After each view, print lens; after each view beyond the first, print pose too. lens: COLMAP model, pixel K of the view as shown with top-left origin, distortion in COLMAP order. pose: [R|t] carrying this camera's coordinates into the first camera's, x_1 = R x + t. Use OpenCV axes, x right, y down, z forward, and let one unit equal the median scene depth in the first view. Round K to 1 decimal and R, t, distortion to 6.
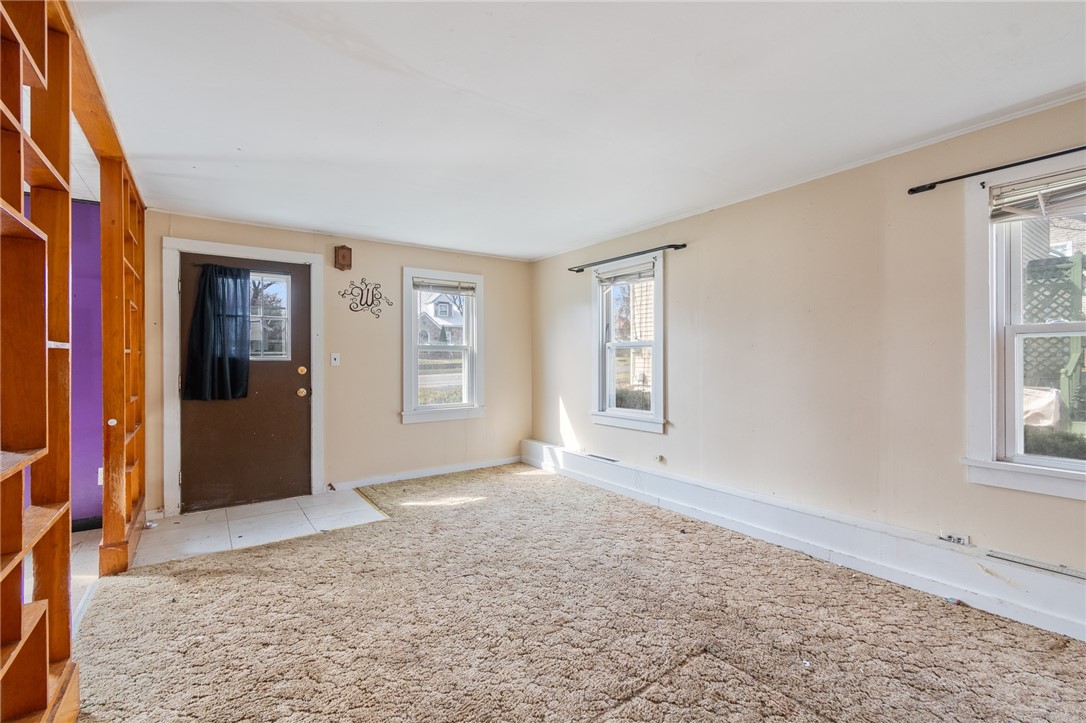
lens RADIAL K [[477.8, 0, 546.9], [0, 477.8, 360.6], [0, 0, 1]] dist [0.001296, -0.000094]
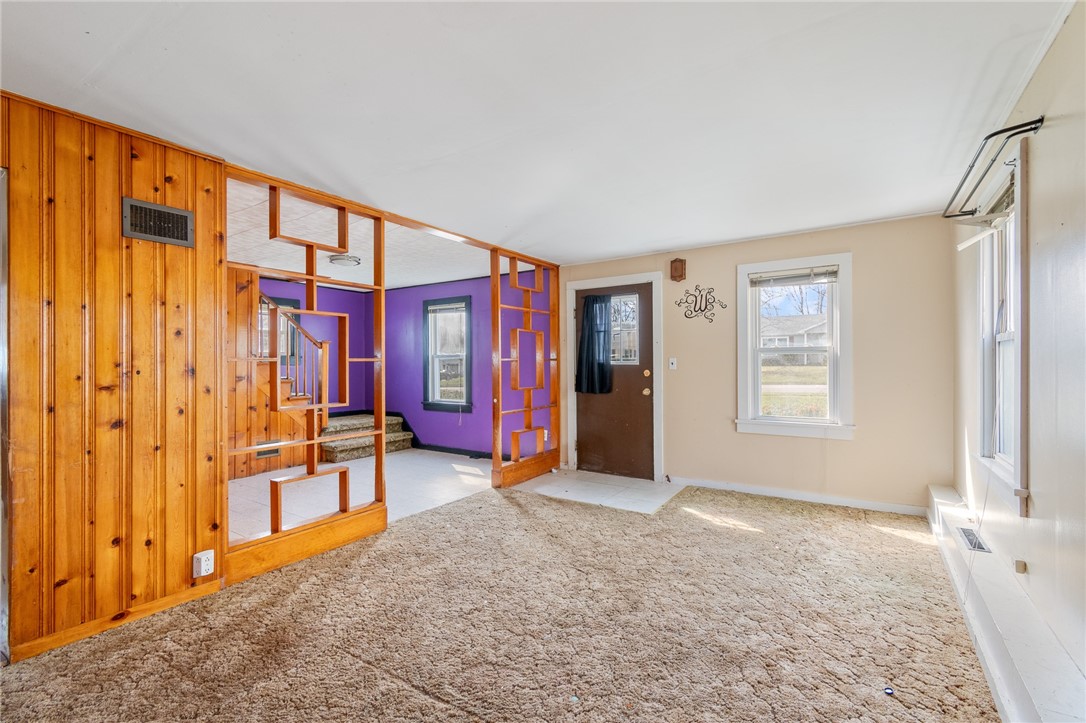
lens RADIAL K [[477.8, 0, 546.9], [0, 477.8, 360.6], [0, 0, 1]] dist [0.001296, -0.000094]
pose [[0.354058, -0.004288, -0.935214, 0.518556], [0.001626, 0.999991, -0.003969, -0.006097], [0.935222, -0.000115, 0.354062, 0.365028]]
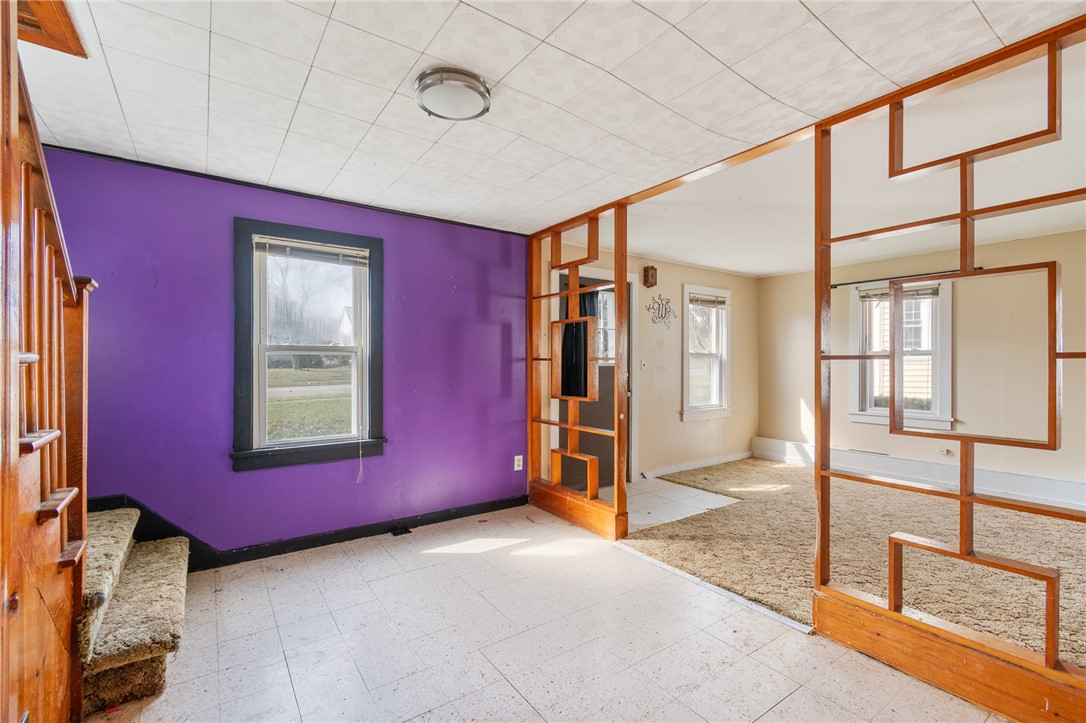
lens RADIAL K [[476.9, 0, 545.2], [0, 476.9, 365.0], [0, 0, 1]] dist [-0.000410, -0.000410]
pose [[0.999980, 0.003398, -0.005360, -0.723995], [-0.003391, 0.999993, 0.001269, -0.003716], [0.005364, -0.001251, 0.999985, -0.161204]]
